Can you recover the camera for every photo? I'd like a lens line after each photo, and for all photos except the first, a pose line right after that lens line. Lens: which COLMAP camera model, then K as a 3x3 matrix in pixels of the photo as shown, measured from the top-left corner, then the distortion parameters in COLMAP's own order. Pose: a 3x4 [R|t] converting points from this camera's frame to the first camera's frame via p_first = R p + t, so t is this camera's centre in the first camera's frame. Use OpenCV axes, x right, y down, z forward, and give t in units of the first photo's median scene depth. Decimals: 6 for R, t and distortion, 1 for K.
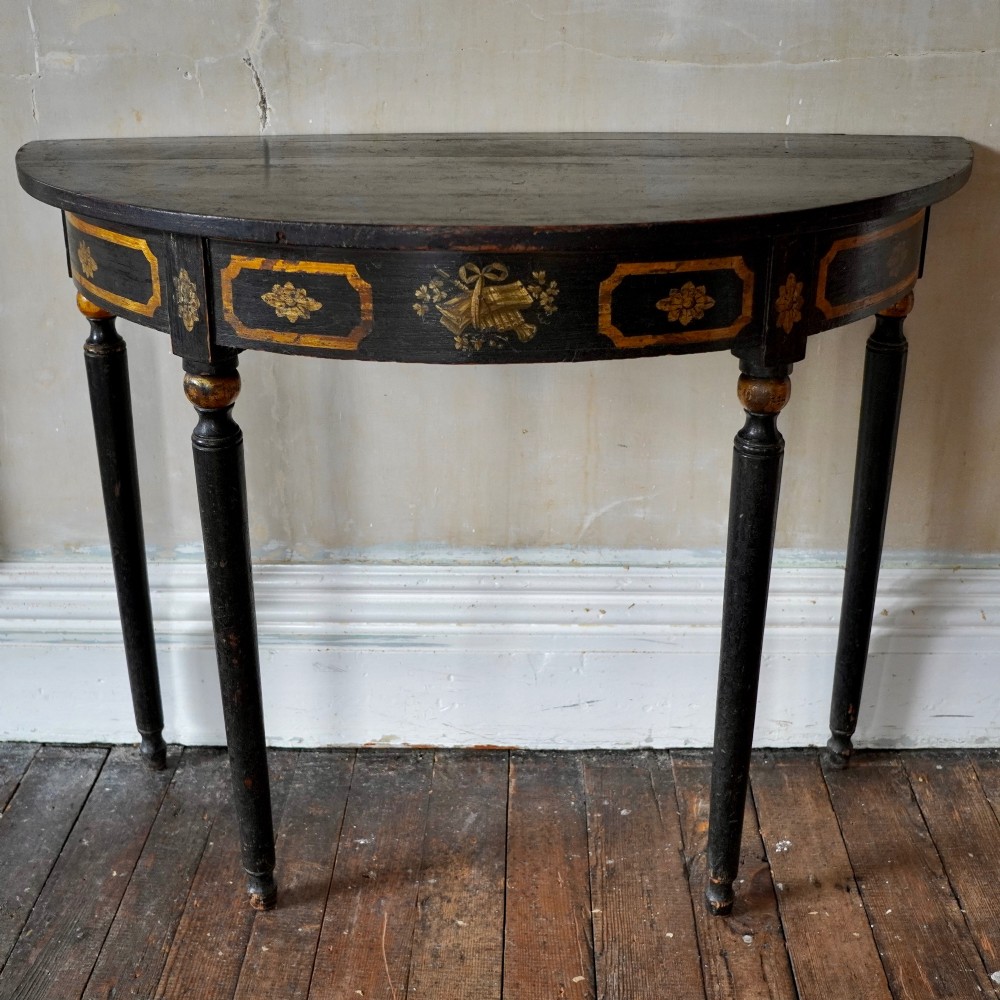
lens RADIAL K [[1300.8, 0, 497.9], [0, 1300.8, 510.2], [0, 0, 1]] dist [-0.125170, 0.000000]
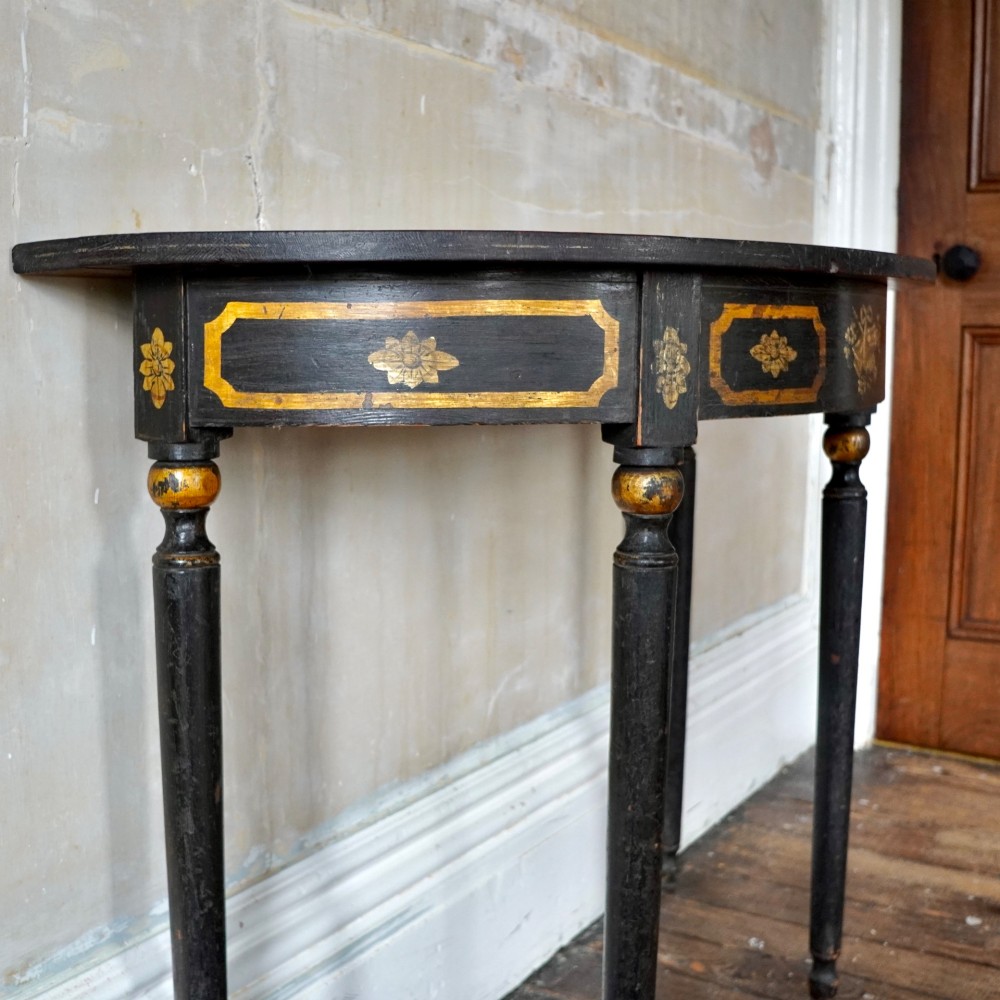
lens RADIAL K [[1356.9, 0, 476.8], [0, 1356.9, 493.2], [0, 0, 1]] dist [-0.134340, 0.000000]
pose [[0.507221, -0.100571, 0.855928, -0.830606], [0.362106, 0.926117, -0.105765, -0.038537], [-0.782053, 0.363583, 0.506163, 0.570988]]
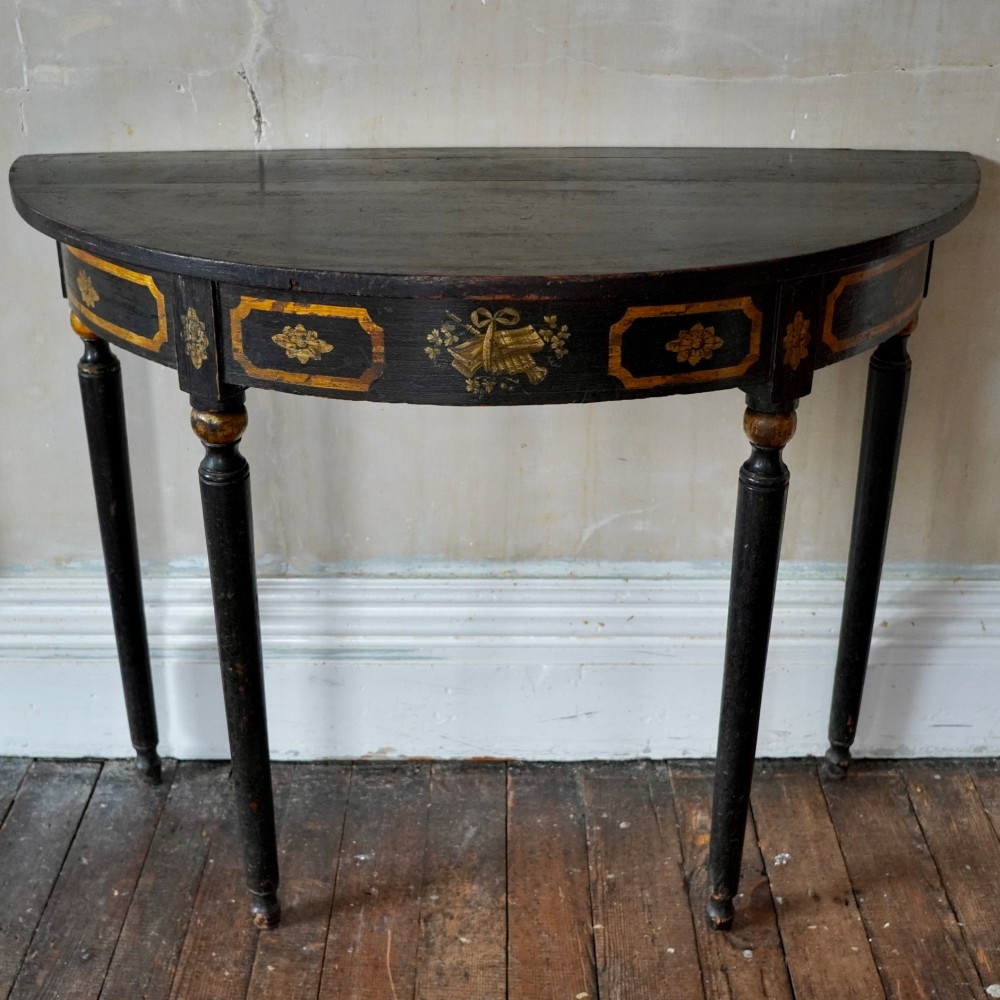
lens RADIAL K [[1382.0, 0, 484.4], [0, 1382.0, 534.0], [0, 0, 1]] dist [-0.128041, 0.000000]
pose [[0.999915, -0.004661, 0.012177, -0.025271], [0.004051, 0.998757, 0.049675, -0.051763], [-0.012393, -0.049621, 0.998691, -0.058429]]
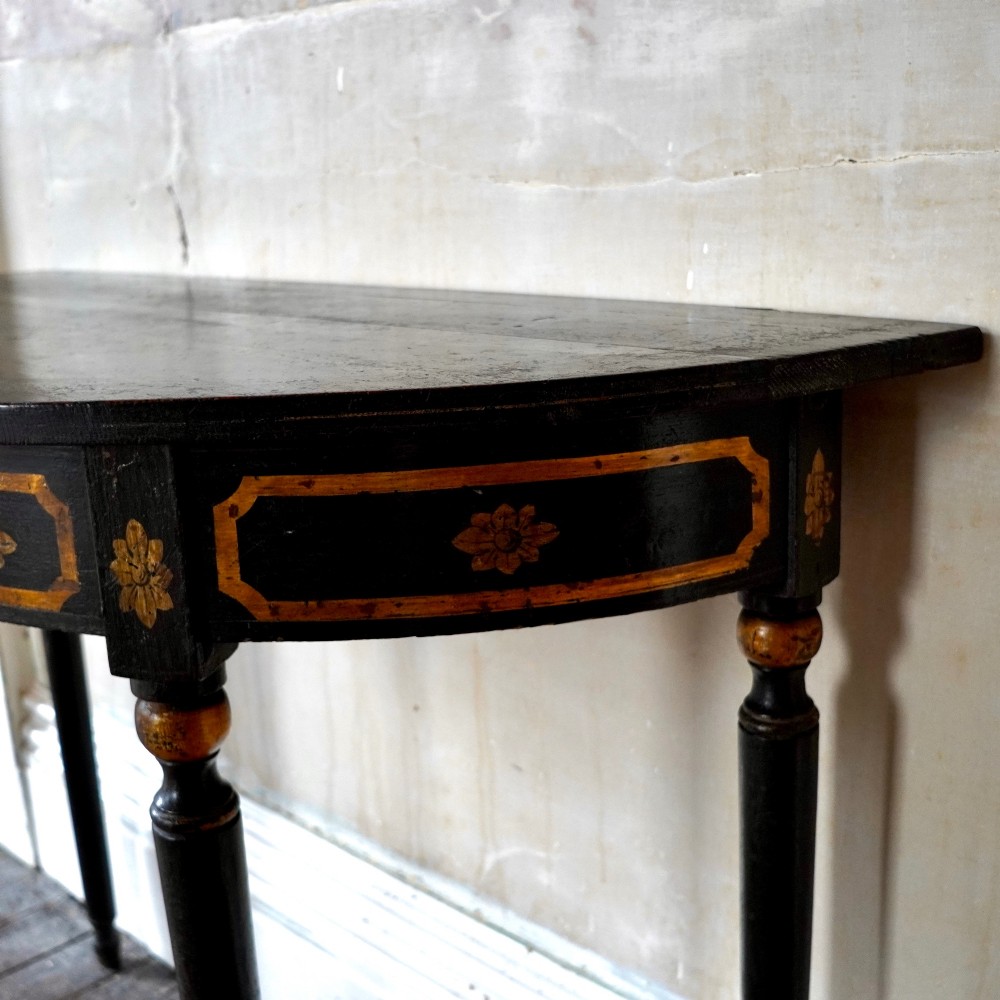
lens RADIAL K [[1300.8, 0, 512.8], [0, 1300.8, 498.2], [0, 0, 1]] dist [-0.125170, 0.000000]
pose [[0.737982, 0.154622, -0.656867, 0.570039], [-0.251785, 0.966194, -0.055442, -0.163387], [0.626089, 0.206305, 0.751965, 0.548203]]
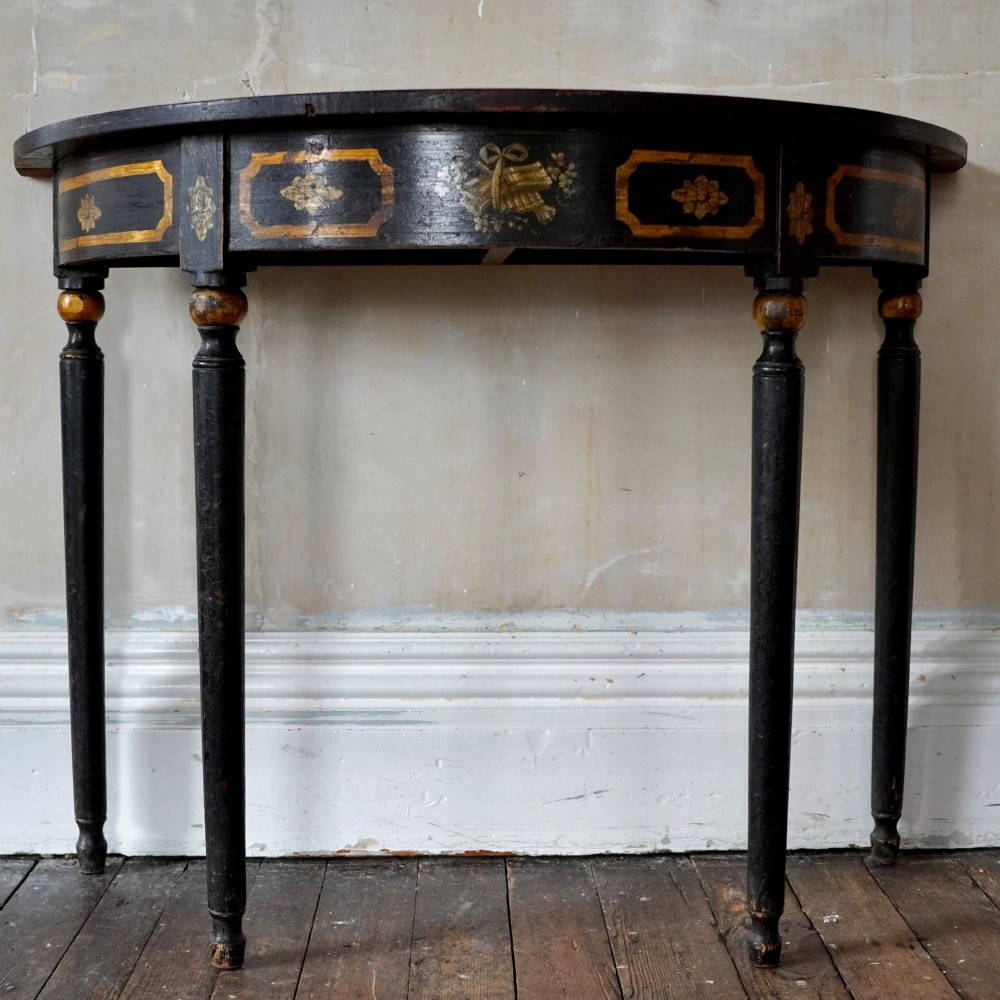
lens RADIAL K [[1559.4, 0, 464.8], [0, 1559.4, 533.9], [0, 0, 1]] dist [-0.134292, 0.000000]
pose [[0.999626, -0.000388, 0.027336, -0.057306], [0.008524, 0.954479, -0.298155, 0.355905], [-0.025976, 0.298277, 0.954126, -0.059919]]
